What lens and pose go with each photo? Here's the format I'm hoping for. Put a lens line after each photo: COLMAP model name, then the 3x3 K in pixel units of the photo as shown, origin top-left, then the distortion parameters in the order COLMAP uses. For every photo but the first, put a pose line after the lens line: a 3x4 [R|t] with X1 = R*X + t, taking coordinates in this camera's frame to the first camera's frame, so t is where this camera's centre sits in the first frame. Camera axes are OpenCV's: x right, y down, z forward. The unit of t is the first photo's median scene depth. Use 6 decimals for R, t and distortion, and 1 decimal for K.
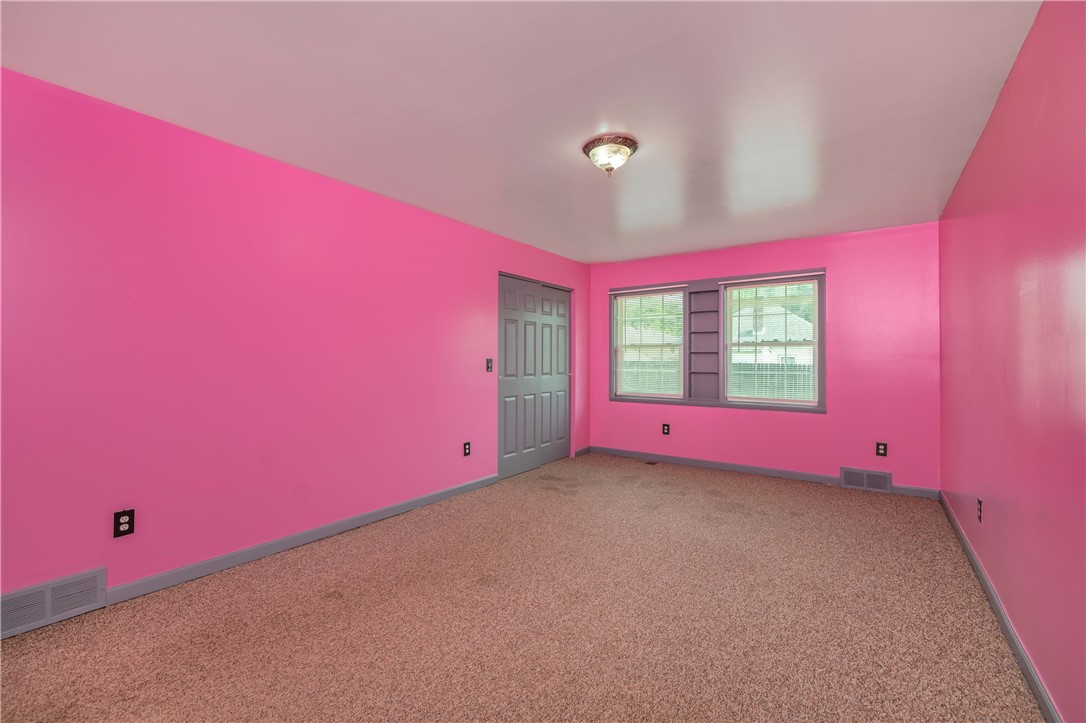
lens RADIAL K [[468.7, 0, 545.0], [0, 468.7, 358.7], [0, 0, 1]] dist [0.002965, -0.000370]
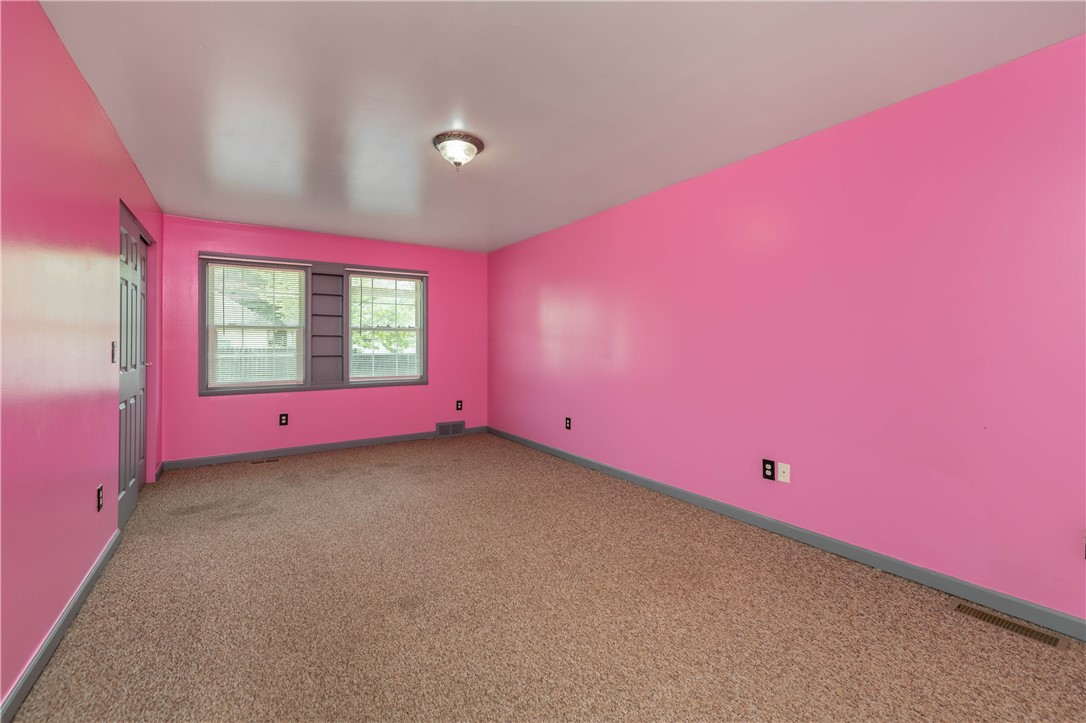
lens RADIAL K [[437.8, 0, 541.8], [0, 437.8, 362.6], [0, 0, 1]] dist [0.003098, 0.000491]
pose [[0.365728, -0.045155, 0.929626, -0.370633], [-0.002601, 0.998769, 0.049537, -0.003761], [-0.930718, -0.020535, 0.365160, 0.237348]]
